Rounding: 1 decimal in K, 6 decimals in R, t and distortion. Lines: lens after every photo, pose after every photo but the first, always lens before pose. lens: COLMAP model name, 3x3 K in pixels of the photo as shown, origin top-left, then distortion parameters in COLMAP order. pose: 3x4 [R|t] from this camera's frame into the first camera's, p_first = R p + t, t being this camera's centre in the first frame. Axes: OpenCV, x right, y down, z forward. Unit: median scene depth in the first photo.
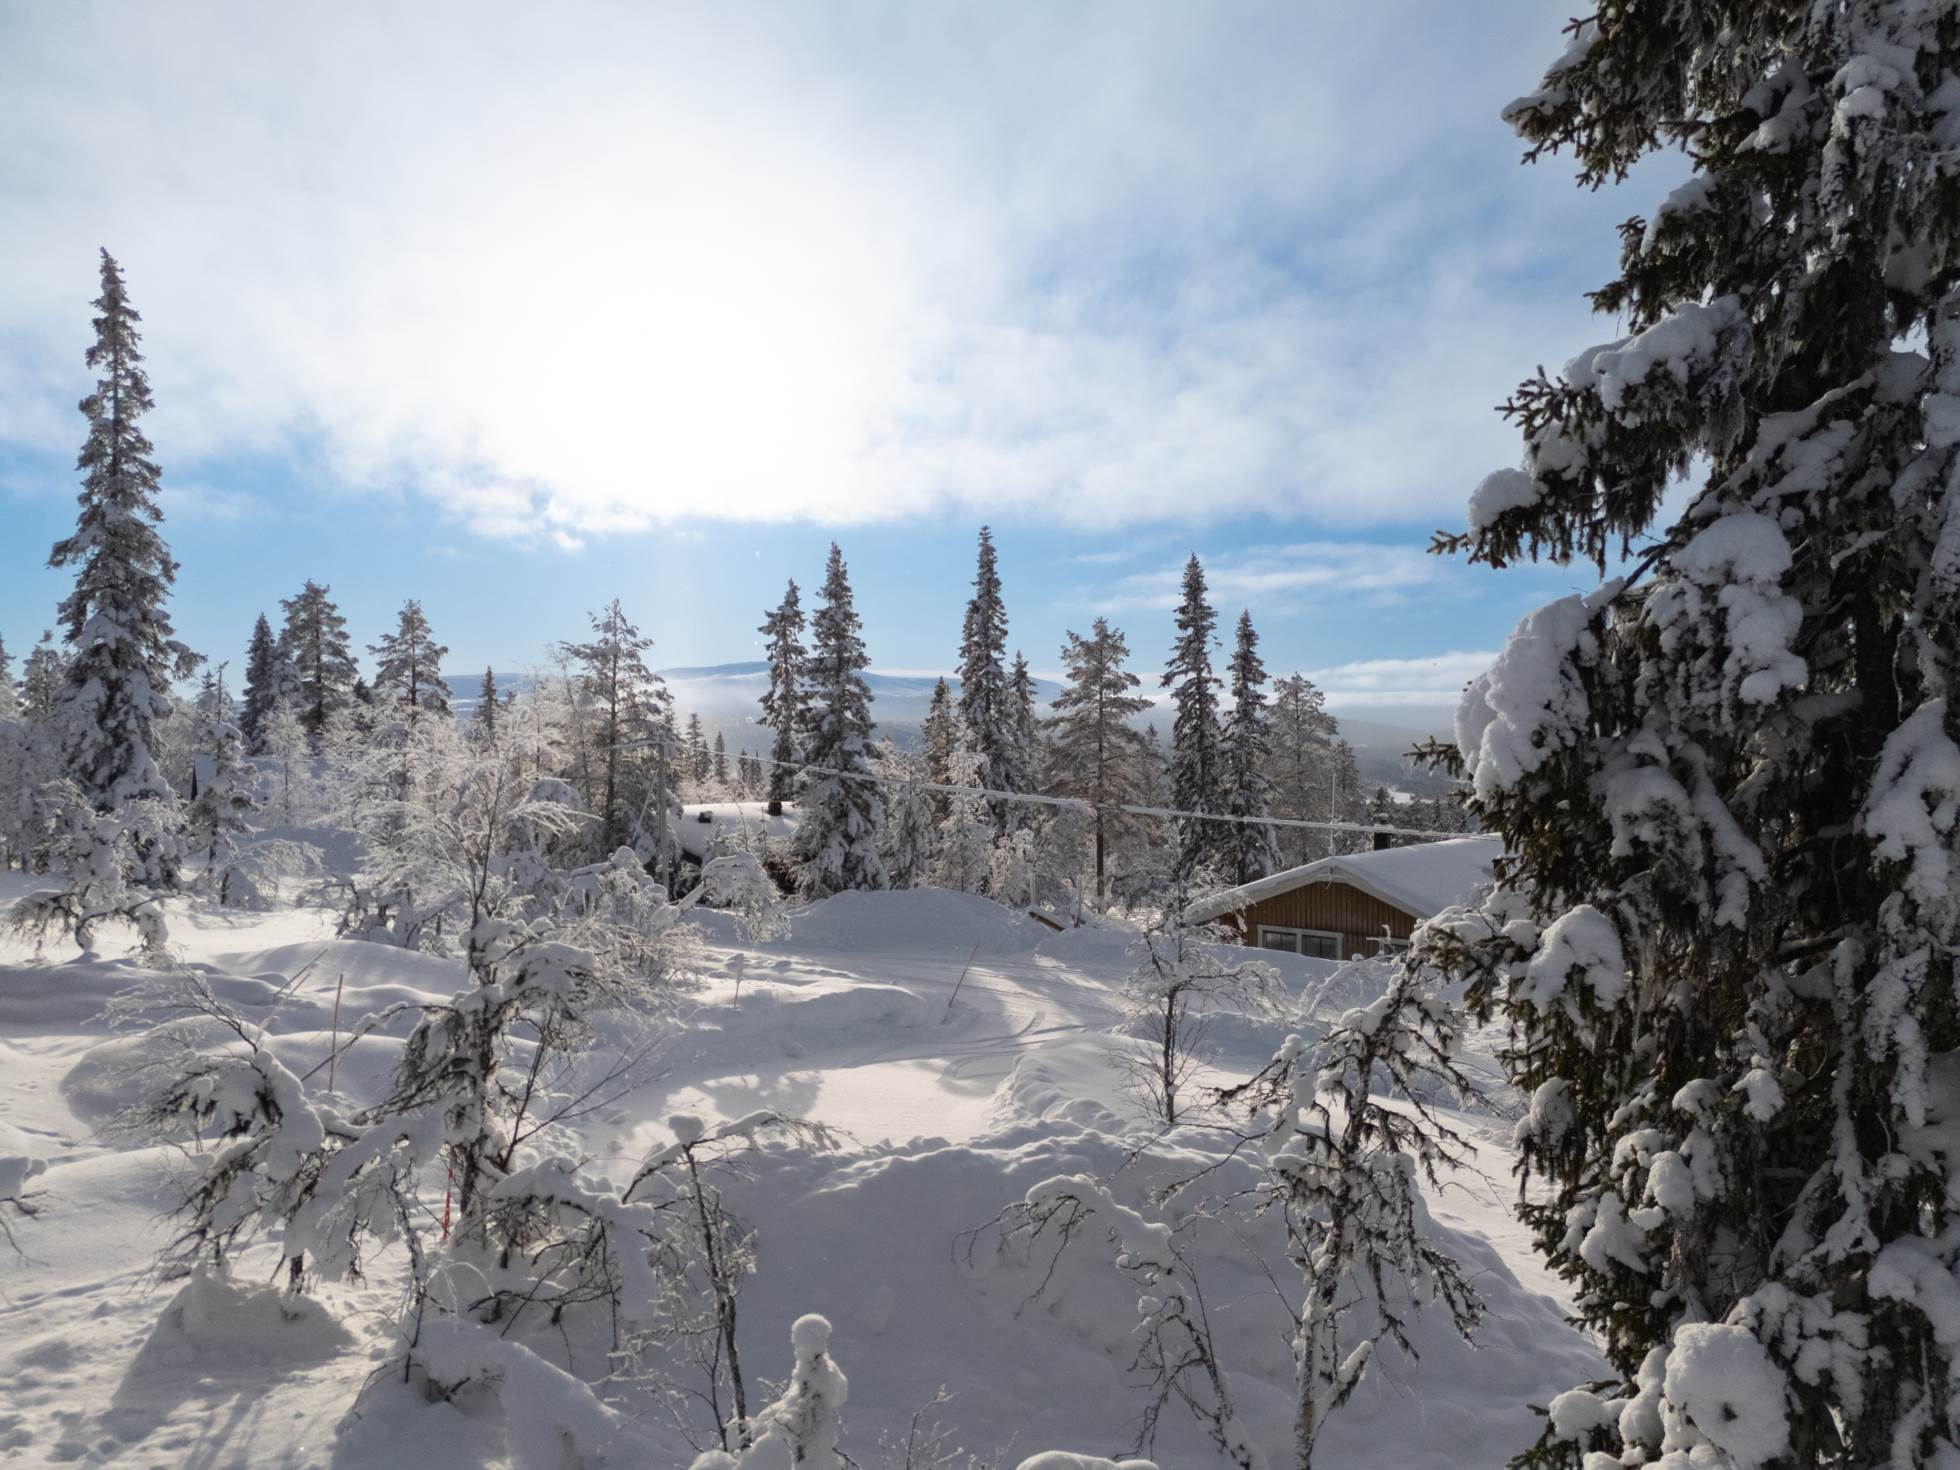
lens RADIAL K [[1433.3, 0, 983.3], [0, 1433.3, 727.5], [0, 0, 1]] dist [0.072067, -0.056579]
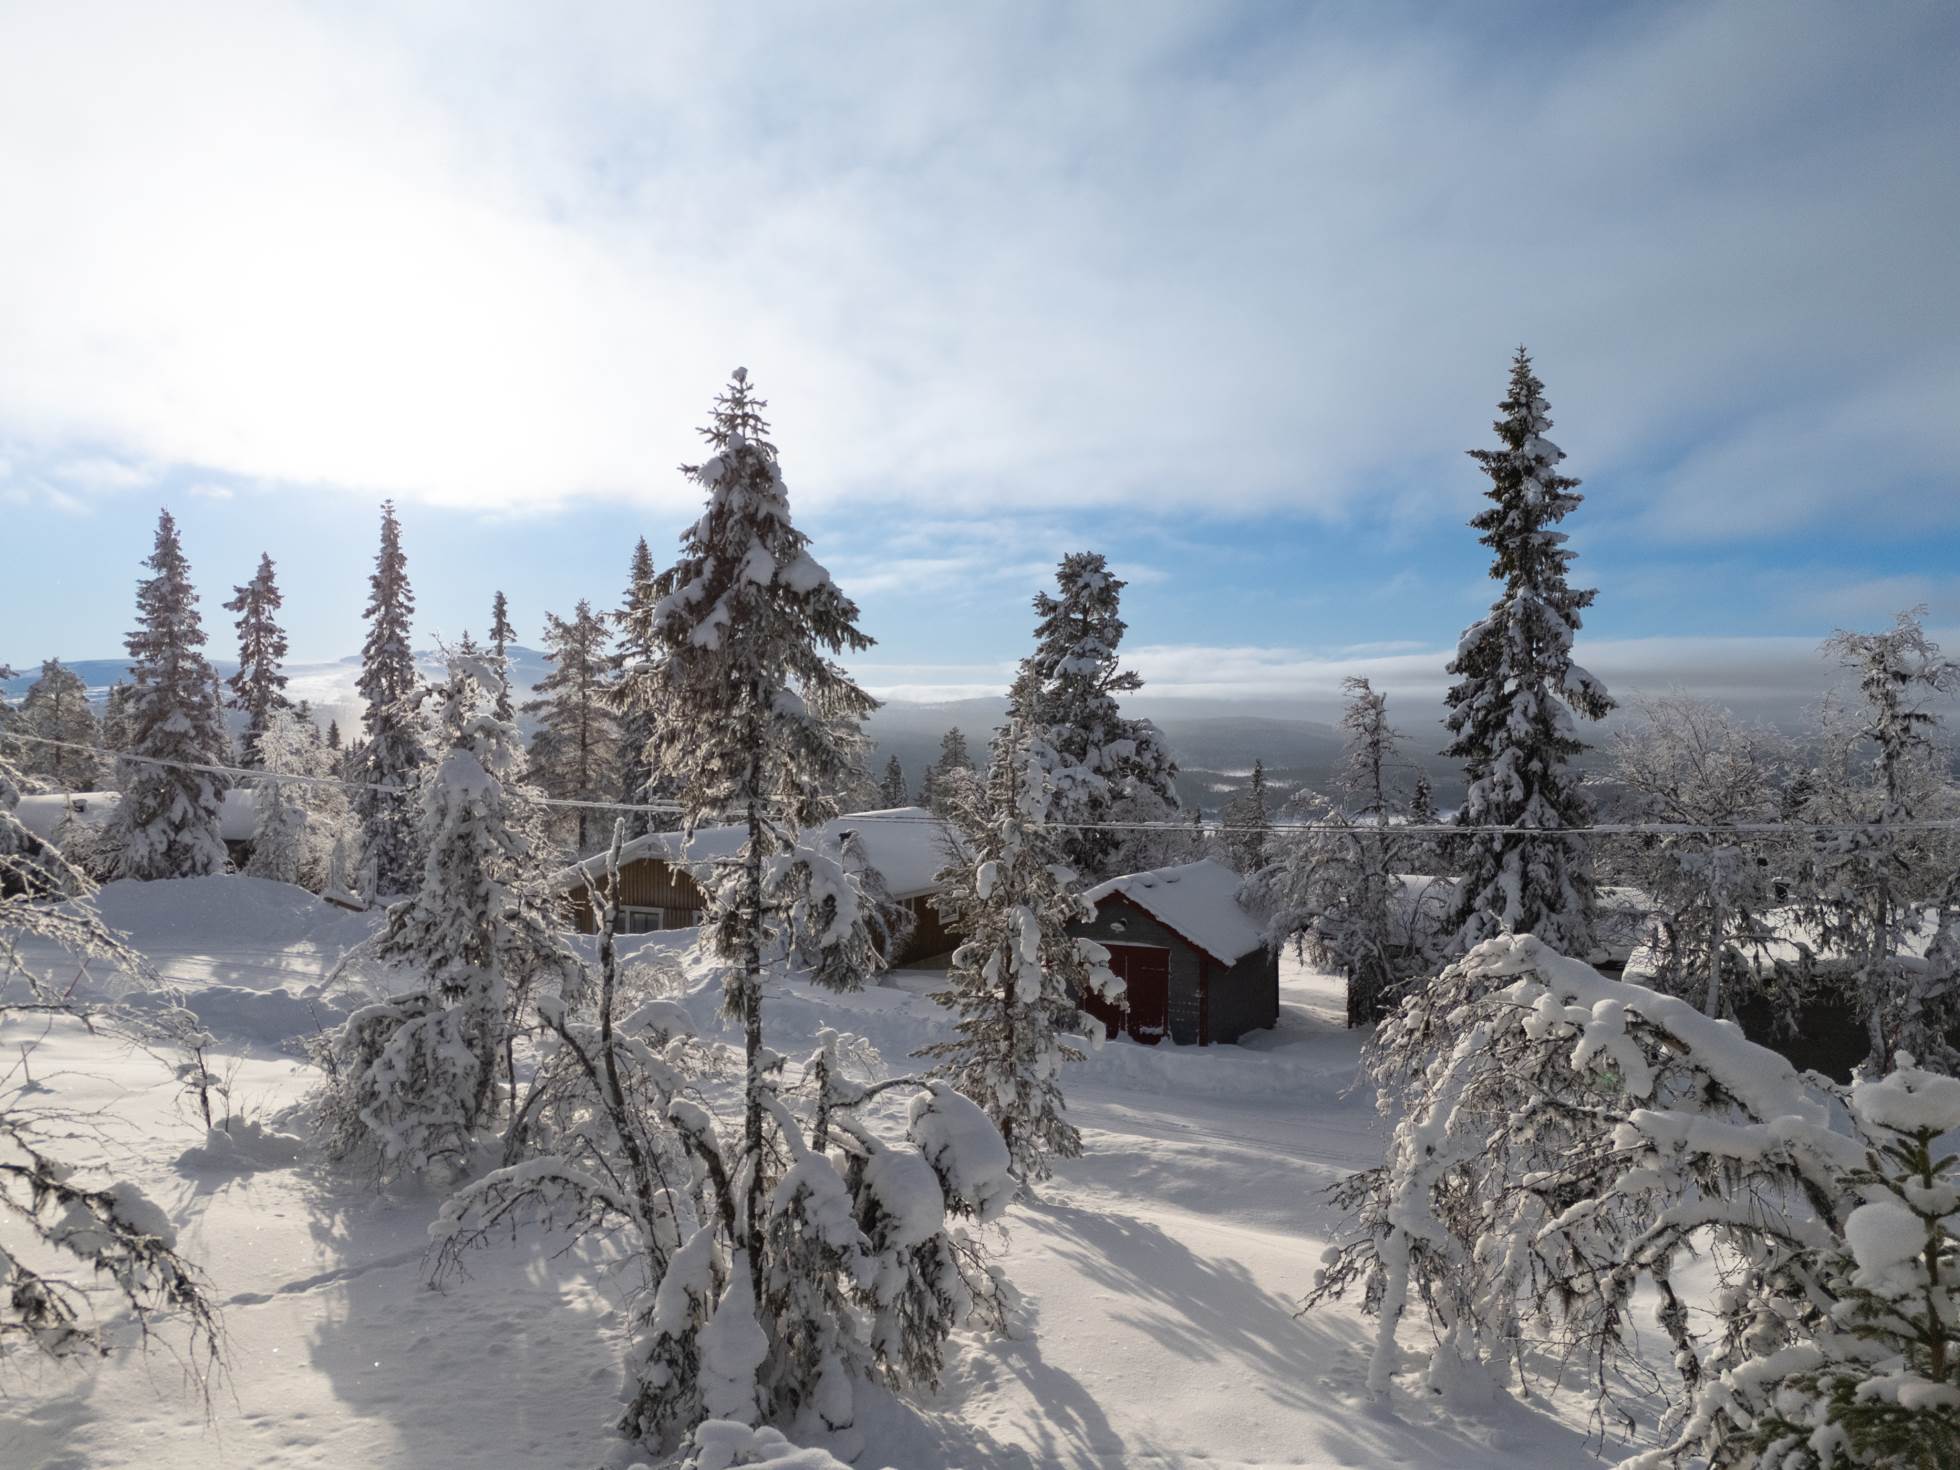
lens RADIAL K [[1433.3, 0, 971.7], [0, 1433.3, 739.5], [0, 0, 1]] dist [0.072067, -0.056579]
pose [[0.983313, -0.001548, 0.181915, 0.202315], [-0.001190, 0.999888, 0.014943, 0.005454], [-0.181918, -0.014910, 0.983201, -0.025810]]
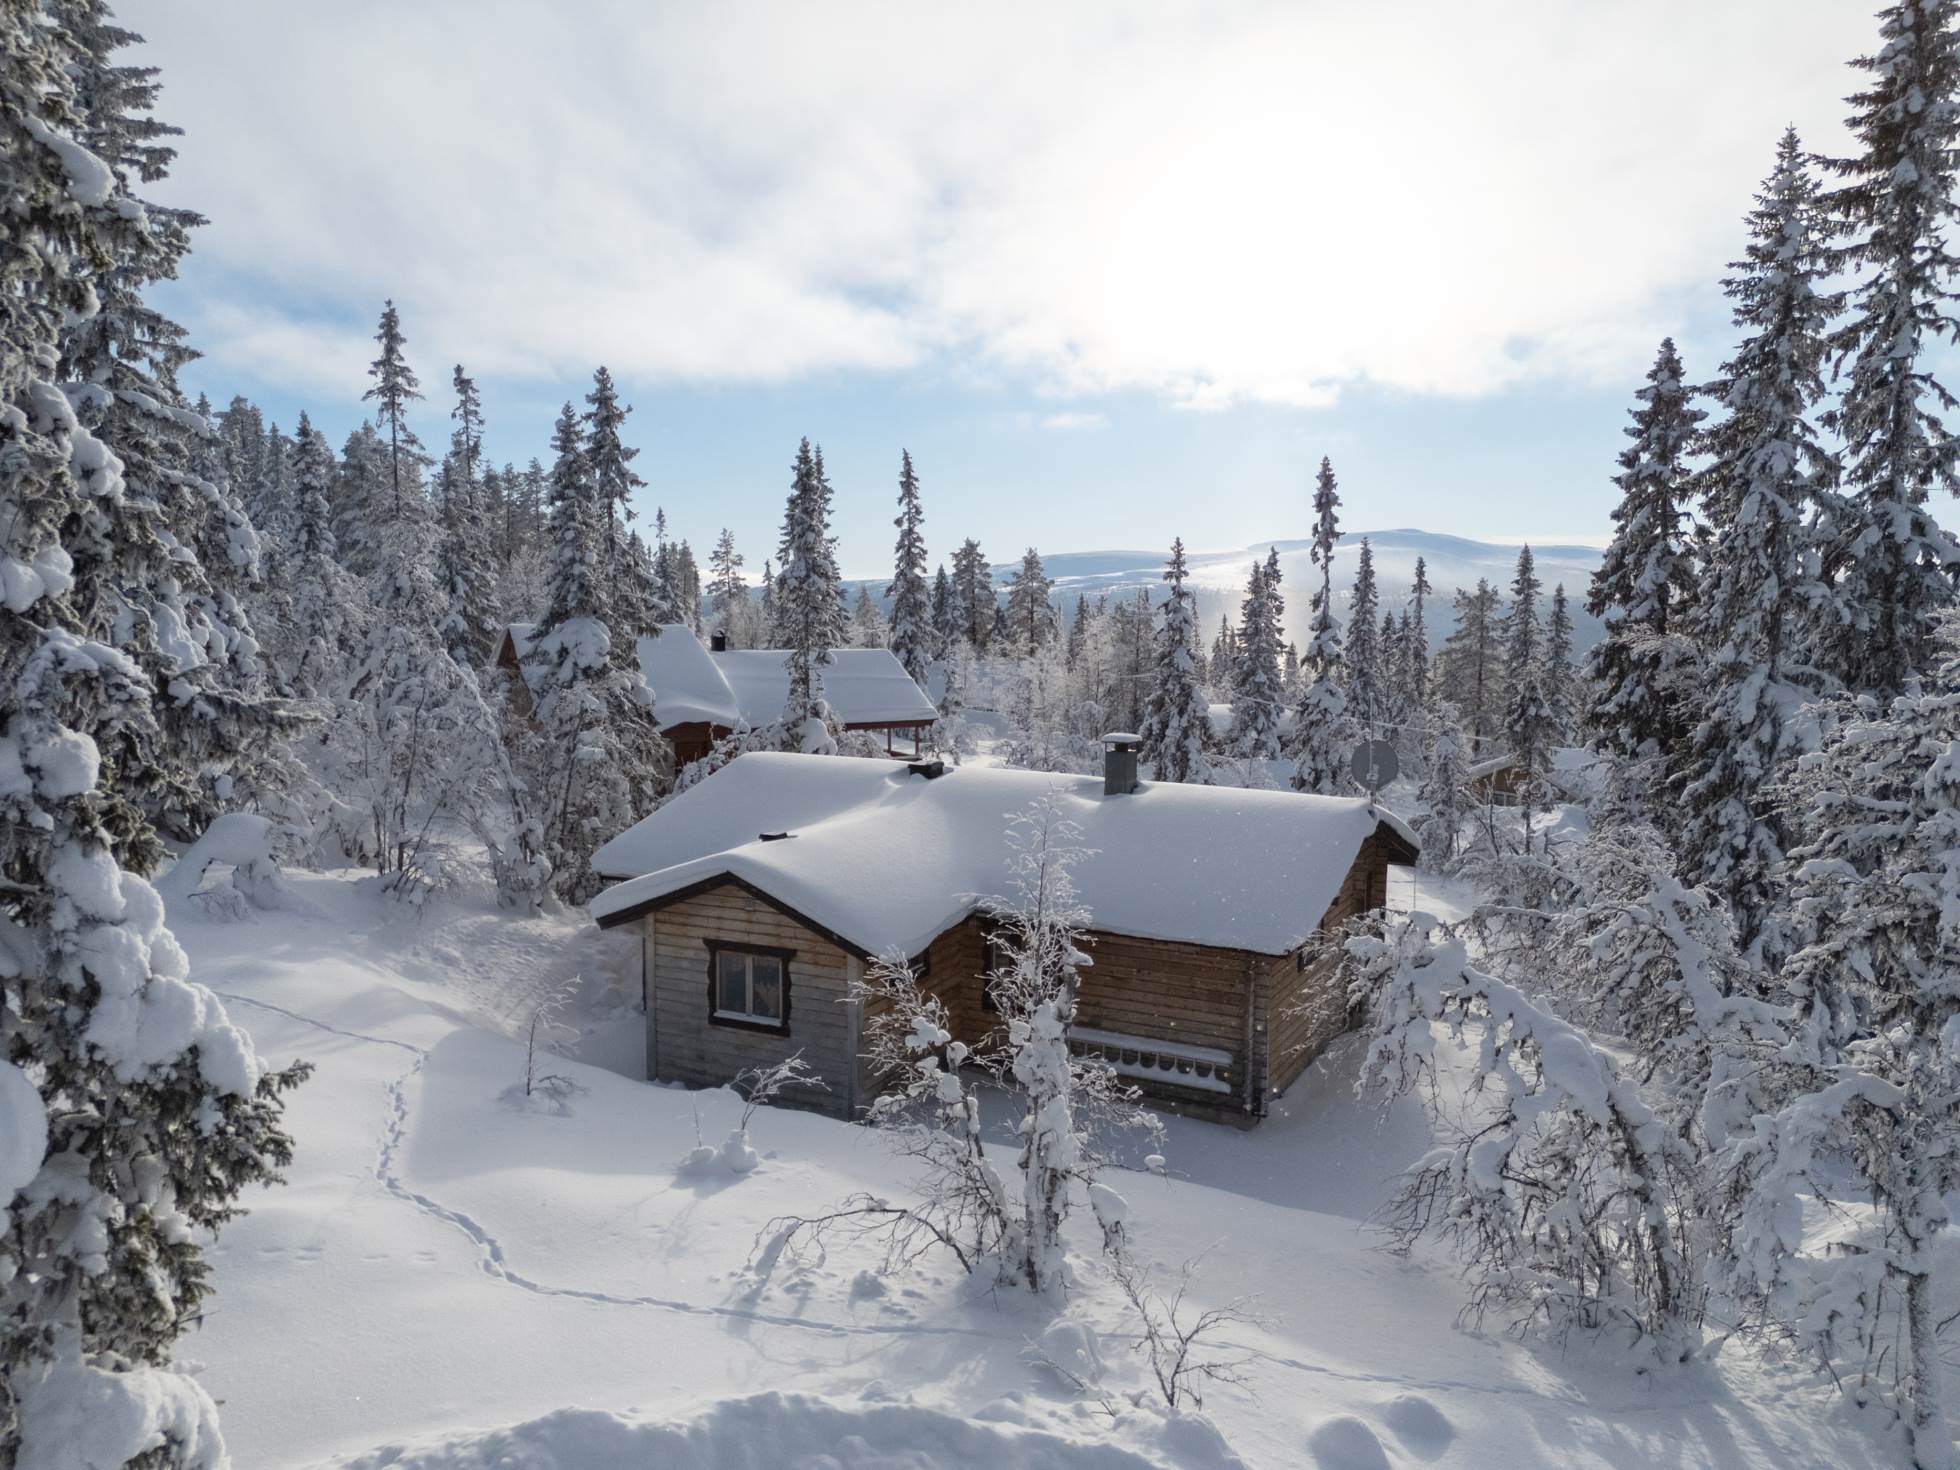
lens RADIAL K [[1433.3, 0, 975.5], [0, 1433.3, 718.2], [0, 0, 1]] dist [0.072067, -0.056579]
pose [[0.916065, 0.033602, -0.399620, 0.243316], [-0.000687, 0.996613, 0.082227, -0.069278], [0.401030, -0.075051, 0.912986, -0.627547]]
